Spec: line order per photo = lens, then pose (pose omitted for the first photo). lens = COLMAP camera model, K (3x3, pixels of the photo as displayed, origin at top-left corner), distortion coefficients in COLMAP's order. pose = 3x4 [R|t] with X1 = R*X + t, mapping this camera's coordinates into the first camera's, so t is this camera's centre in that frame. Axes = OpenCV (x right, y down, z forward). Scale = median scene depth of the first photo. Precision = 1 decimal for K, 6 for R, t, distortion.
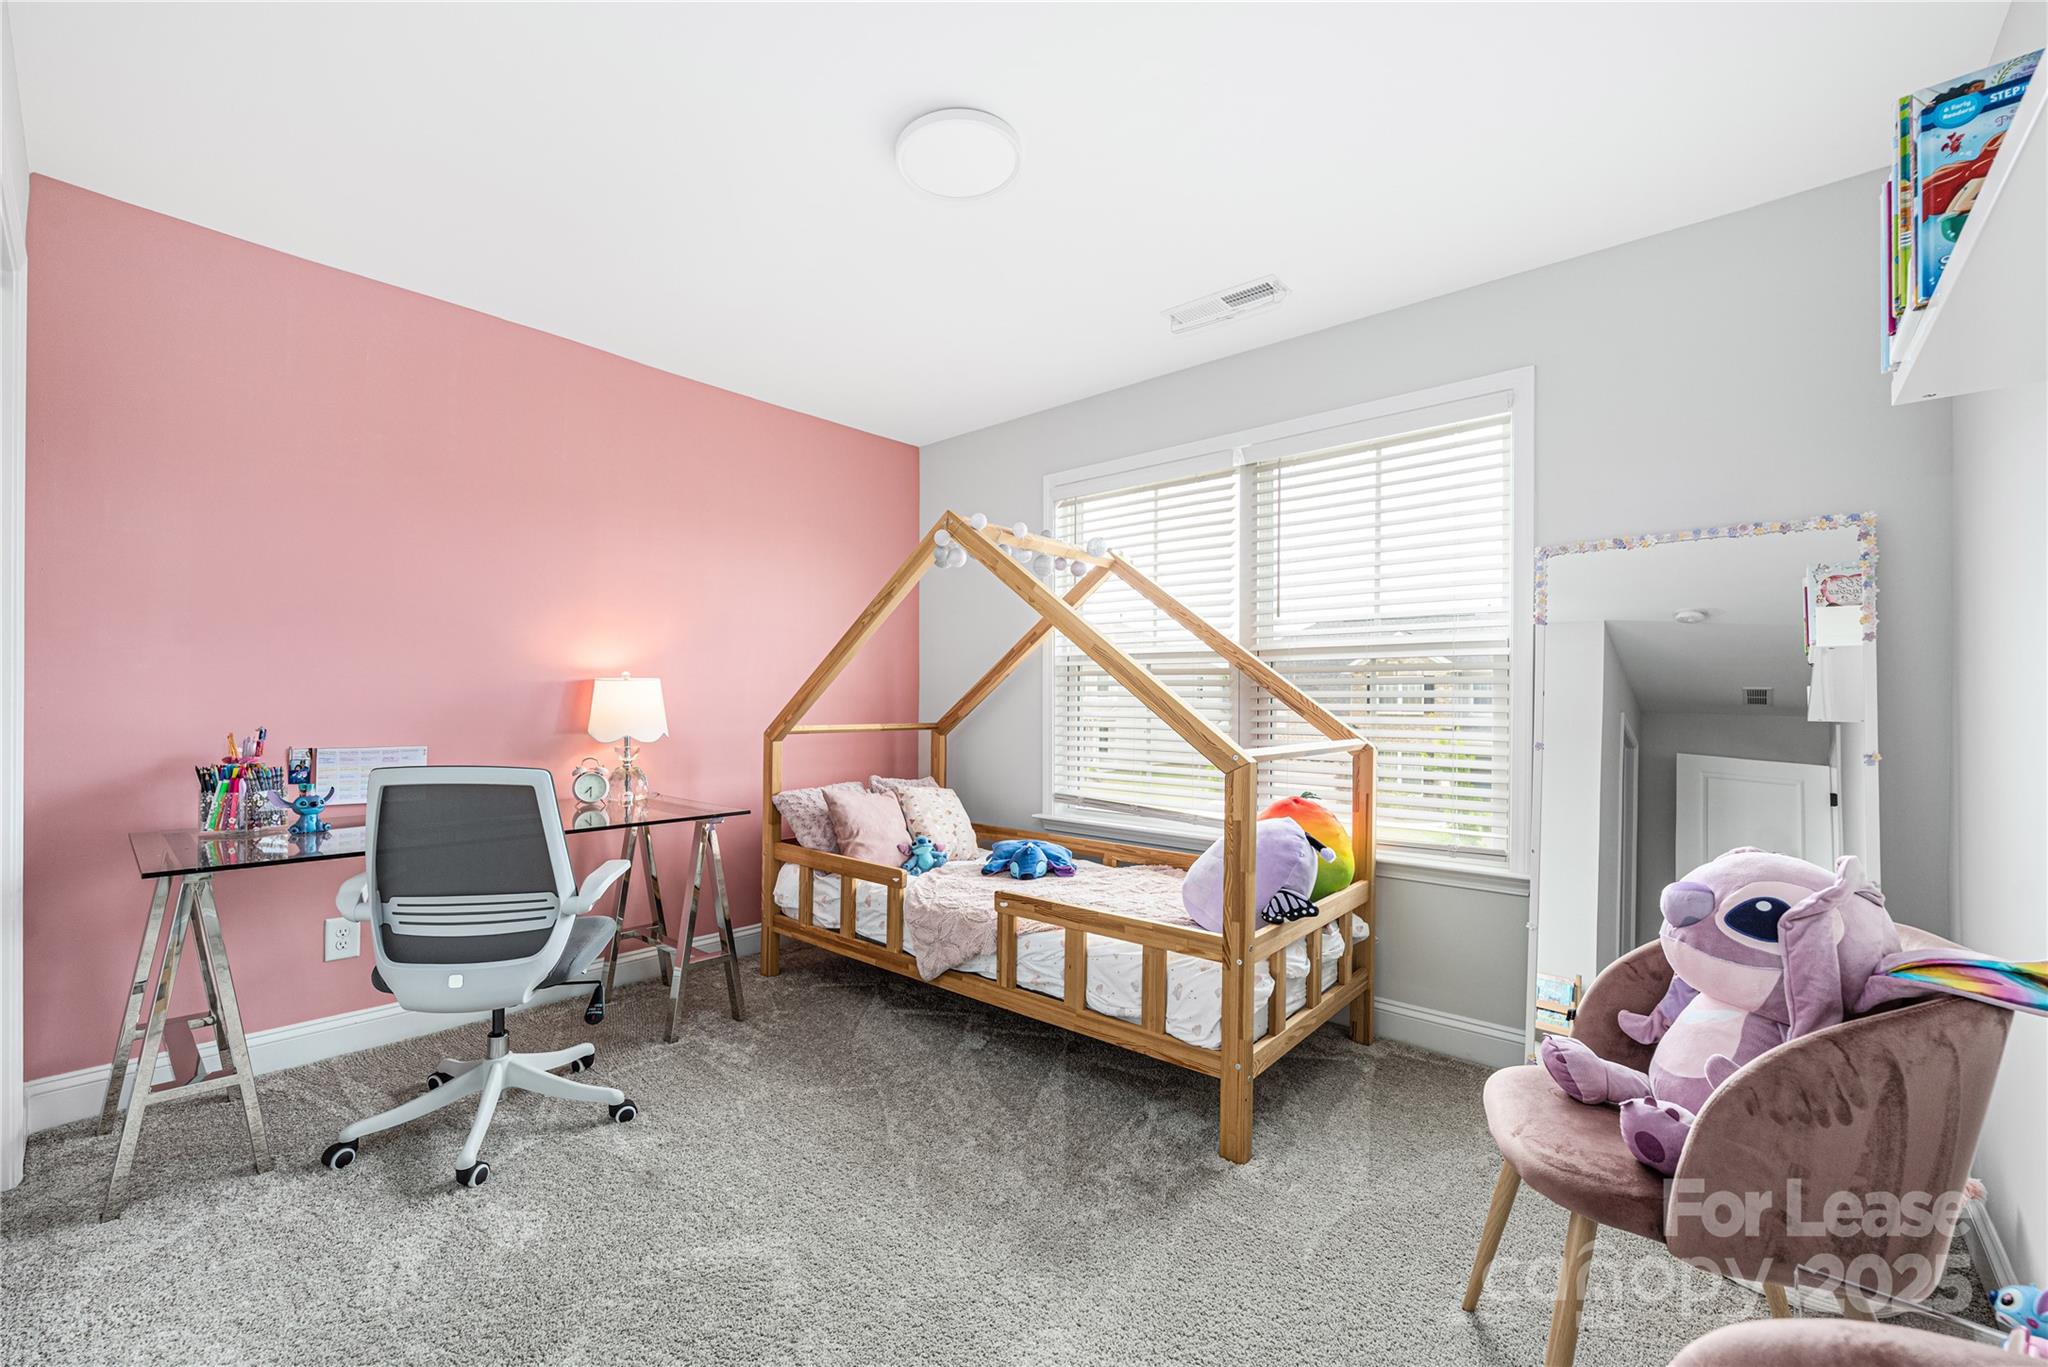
lens RADIAL K [[832.0, 0, 1020.5], [0, 832.0, 704.3], [0, 0, 1]] dist [-0.000674, -0.000149]
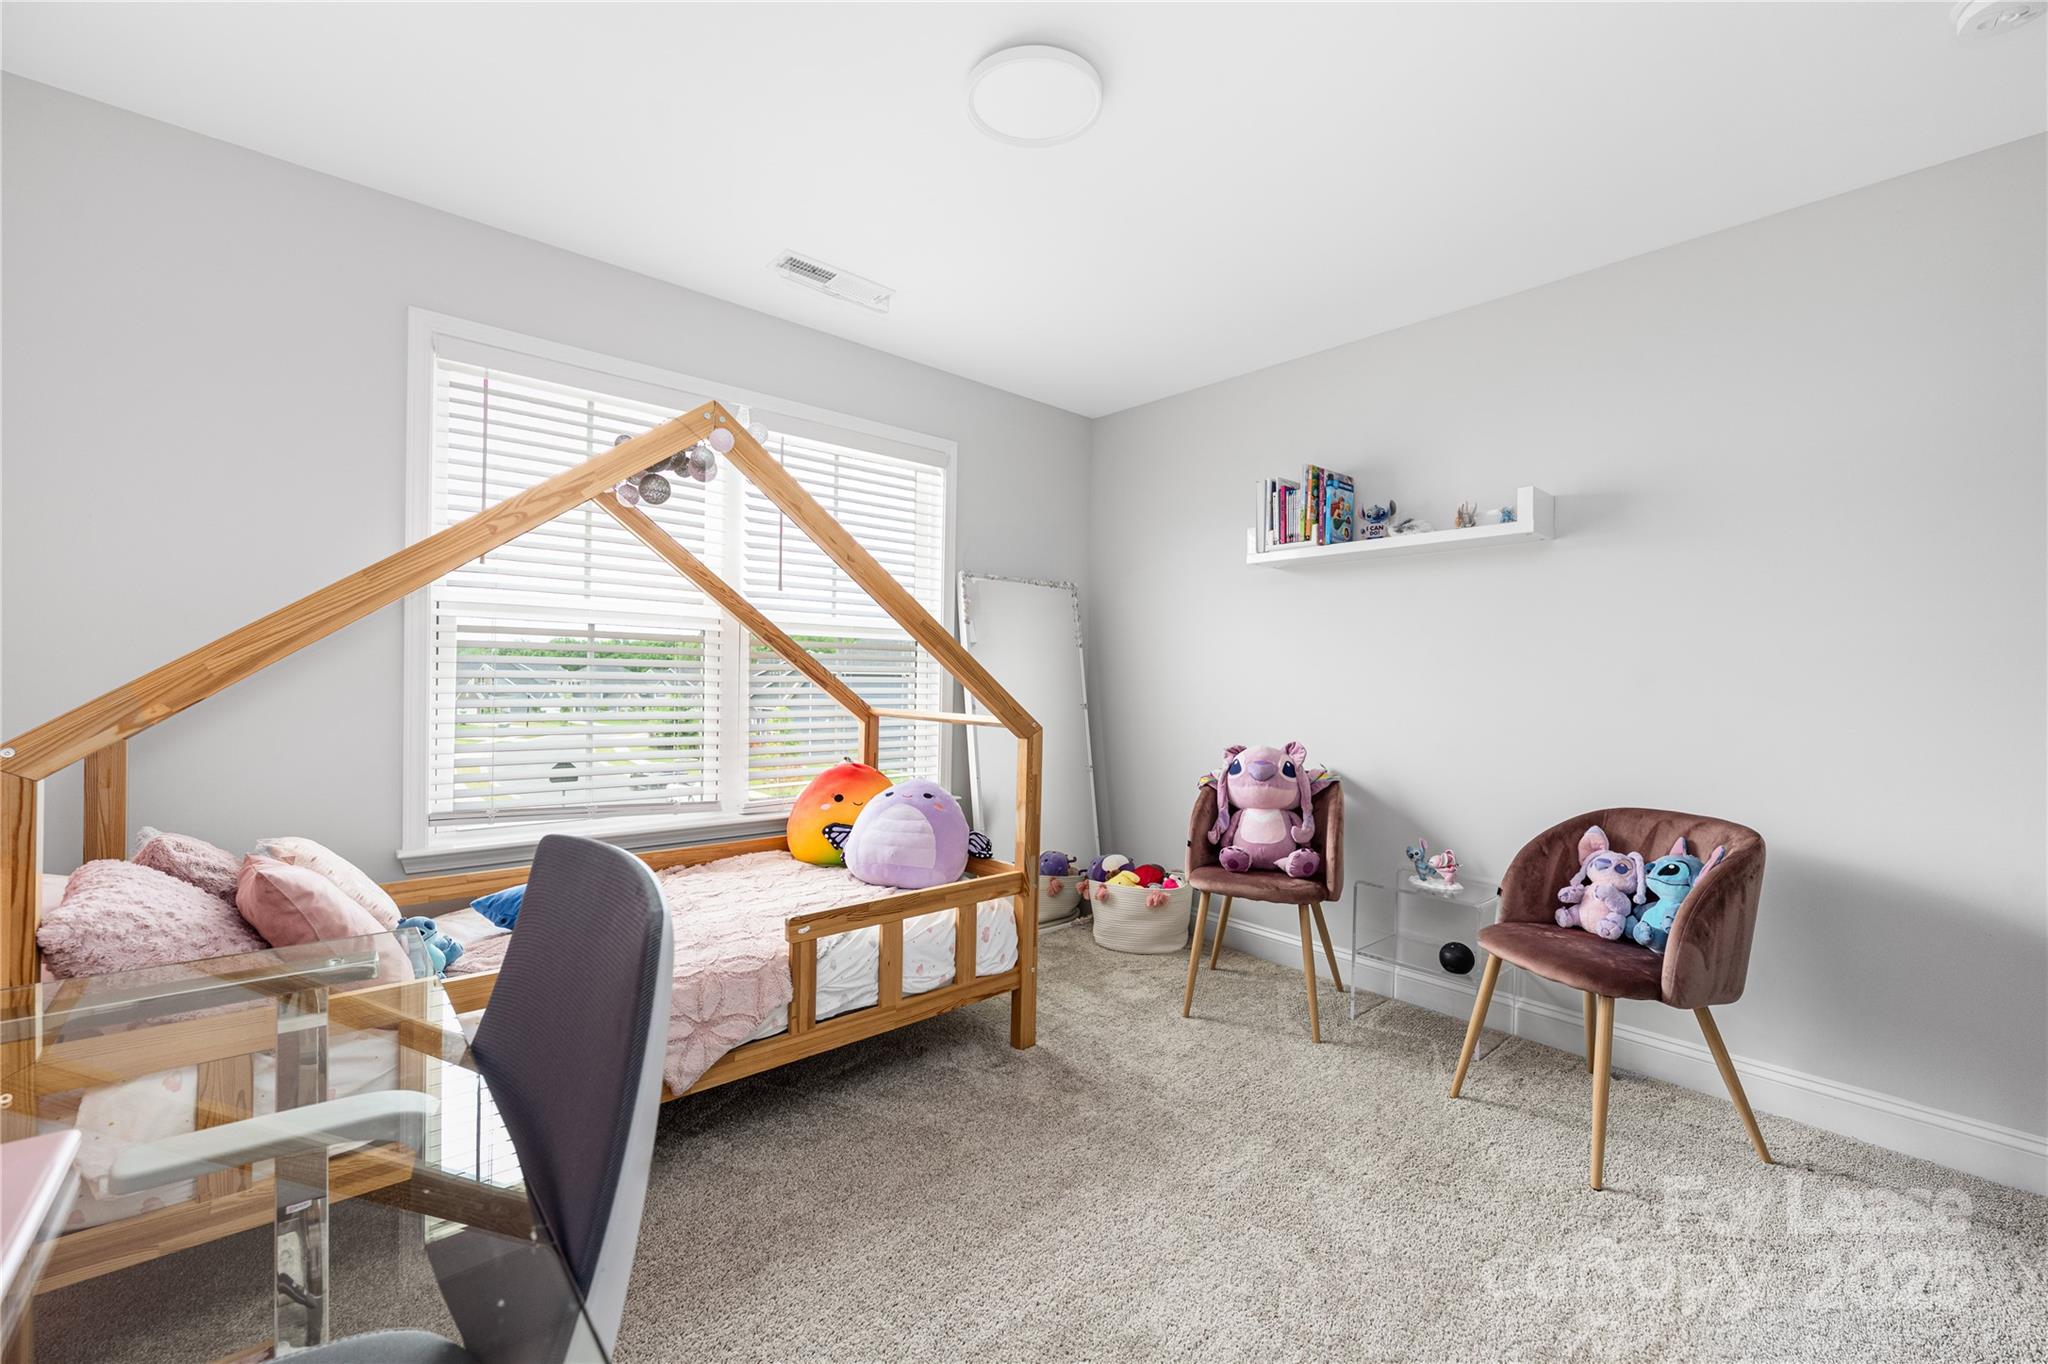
lens RADIAL K [[828.1, 0, 1024.0], [0, 828.1, 682.0], [0, 0, 1]] dist [-0.000136, -0.000267]
pose [[0.128450, -0.010197, 0.991664, -0.795433], [-0.013363, 0.999839, 0.012012, -0.011719], [-0.991626, -0.014795, 0.128293, 0.699593]]
